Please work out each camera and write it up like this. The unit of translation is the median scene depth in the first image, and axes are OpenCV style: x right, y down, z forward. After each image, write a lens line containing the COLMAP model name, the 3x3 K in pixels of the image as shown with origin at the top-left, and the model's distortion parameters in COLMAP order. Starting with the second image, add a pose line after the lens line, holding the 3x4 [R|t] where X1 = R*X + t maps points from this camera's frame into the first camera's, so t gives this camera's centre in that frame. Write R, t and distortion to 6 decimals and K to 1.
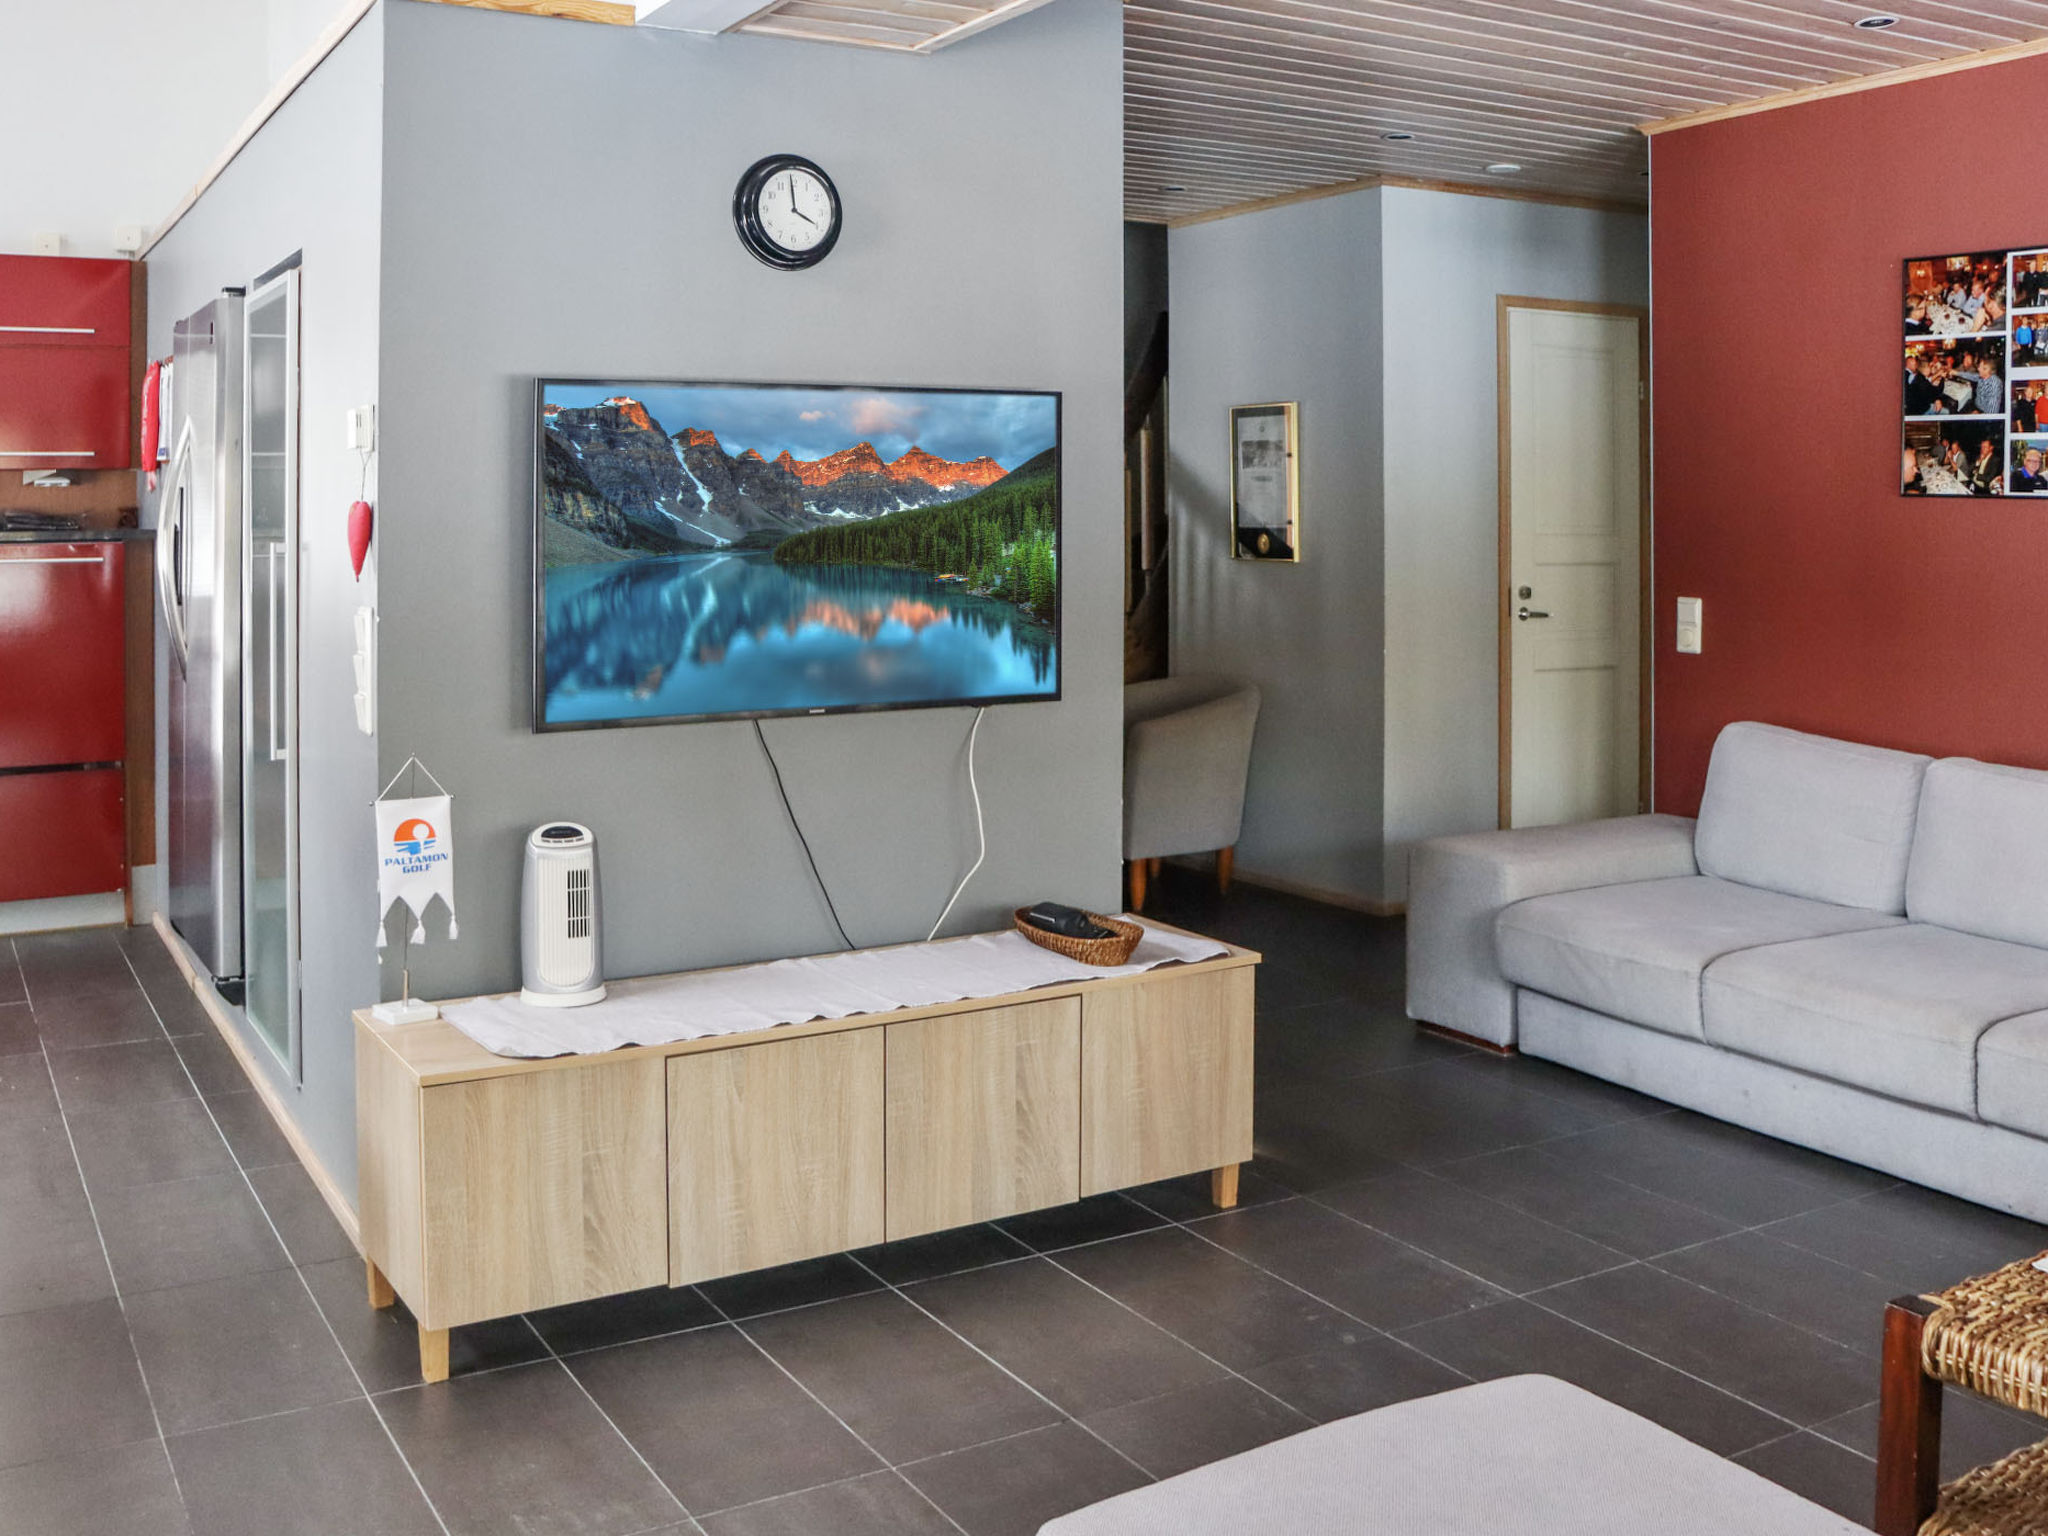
lens RADIAL K [[1984.0, 0, 1014.0], [0, 1984.0, 758.6], [0, 0, 1]] dist [-0.063247, 0.000000]
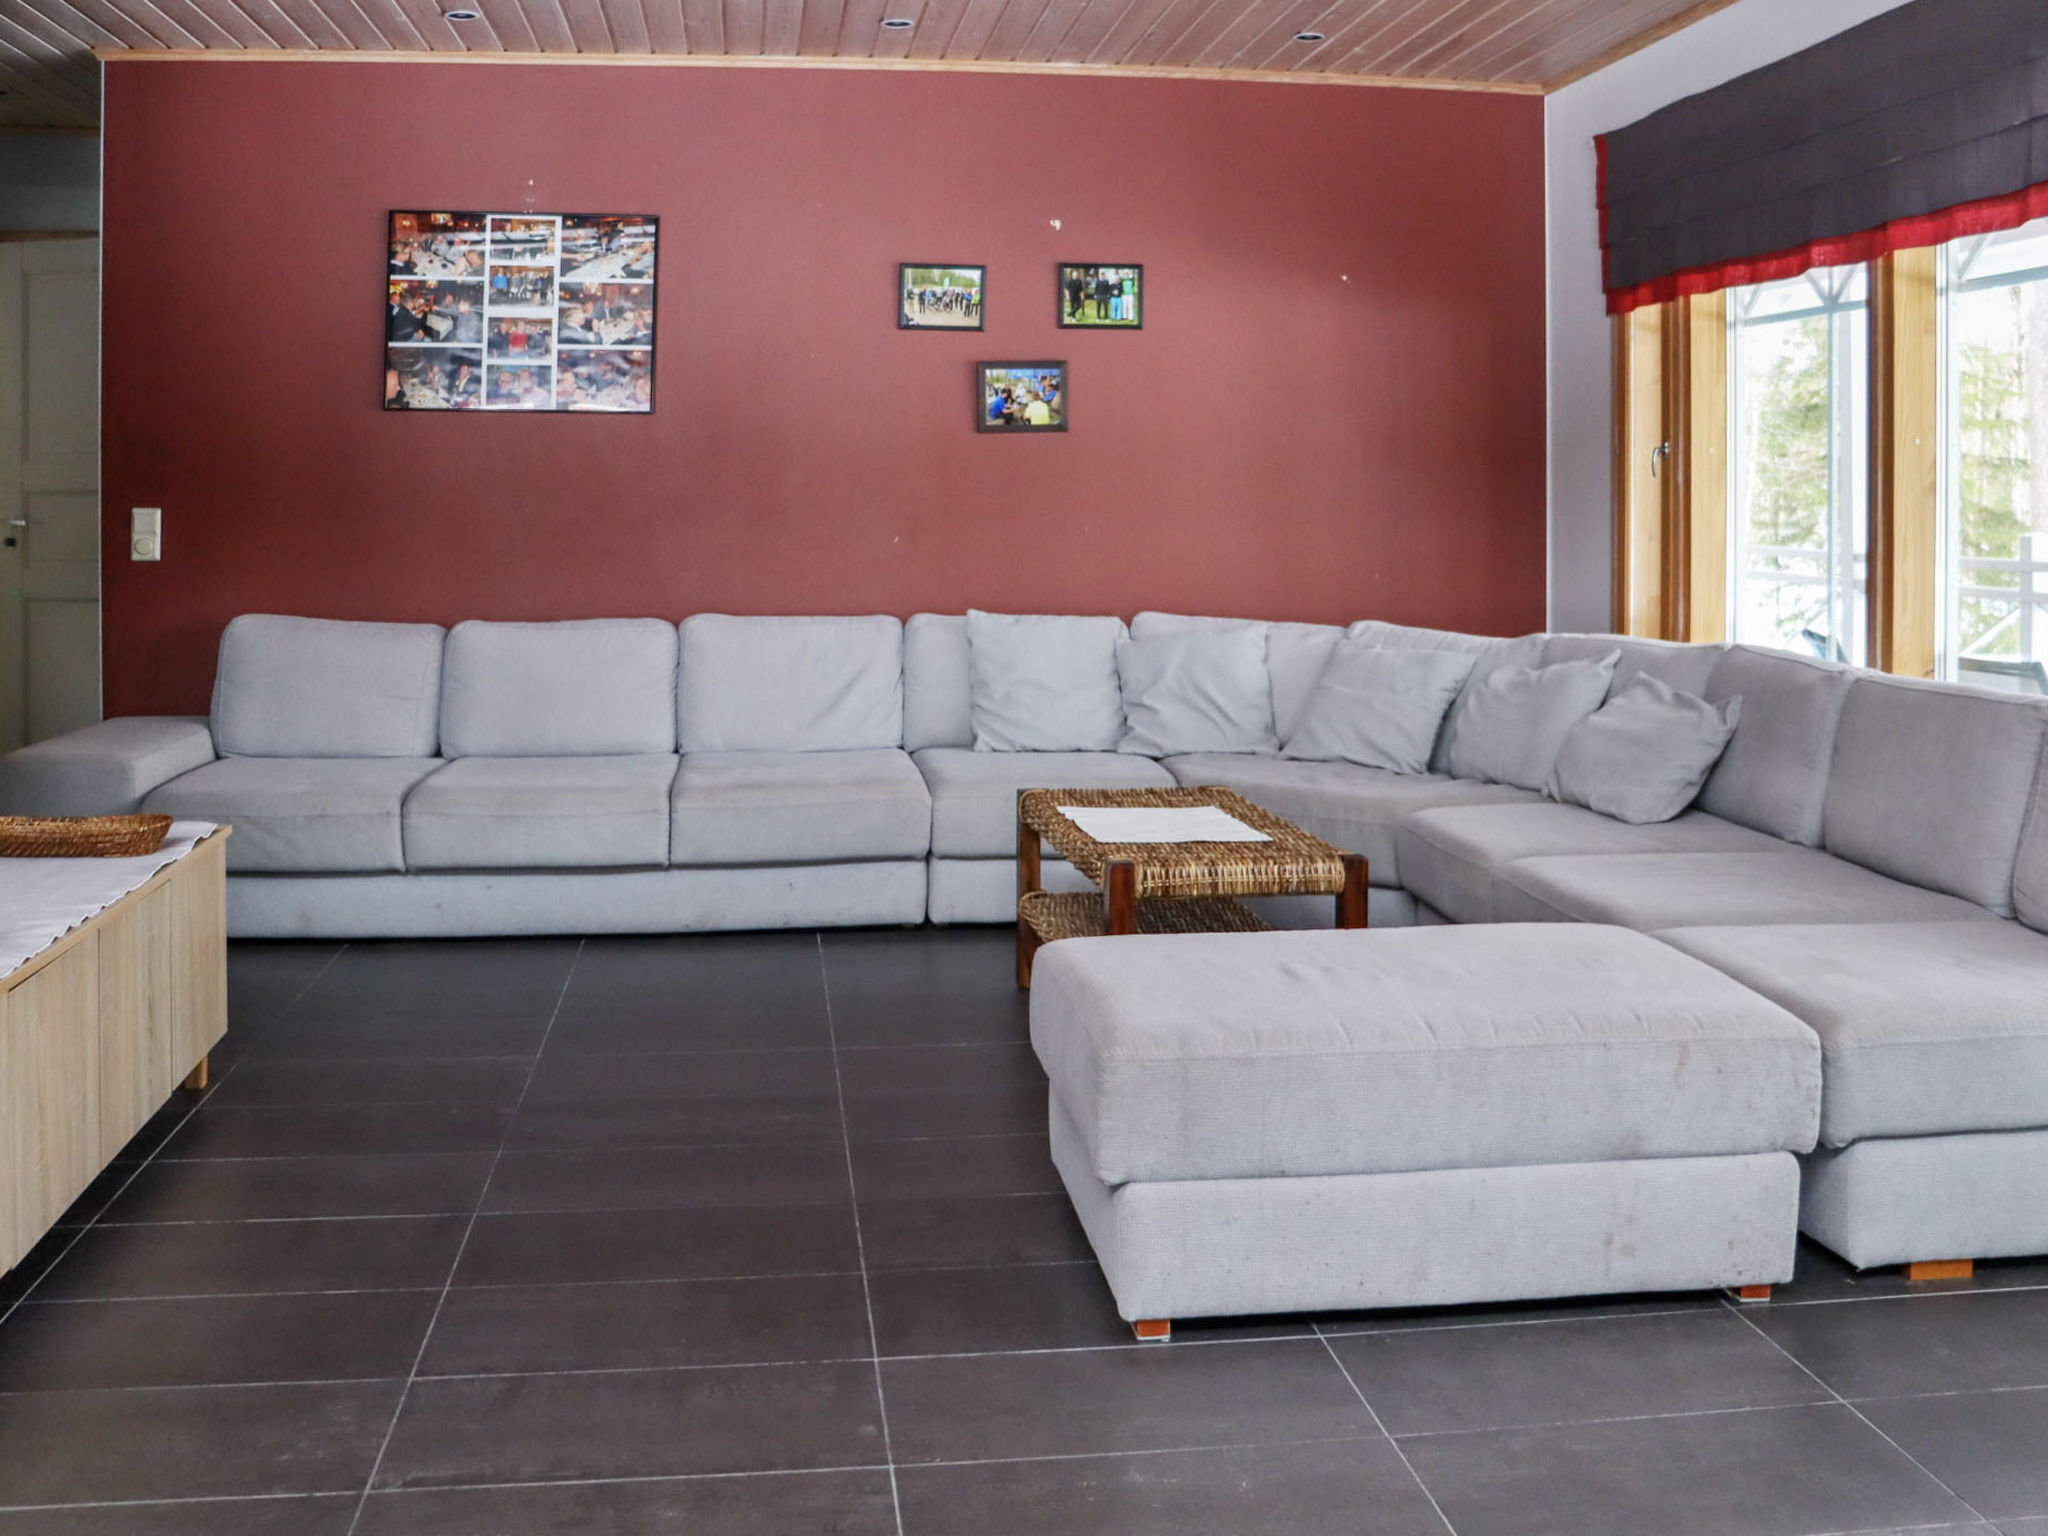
lens RADIAL K [[1984.0, 0, 1009.9], [0, 1984.0, 771.4], [0, 0, 1]] dist [-0.063247, 0.000000]
pose [[0.381761, -0.122425, 0.916117, -0.551007], [0.117251, 0.989595, 0.083384, 0.030105], [-0.916794, 0.075583, 0.392143, 0.204484]]
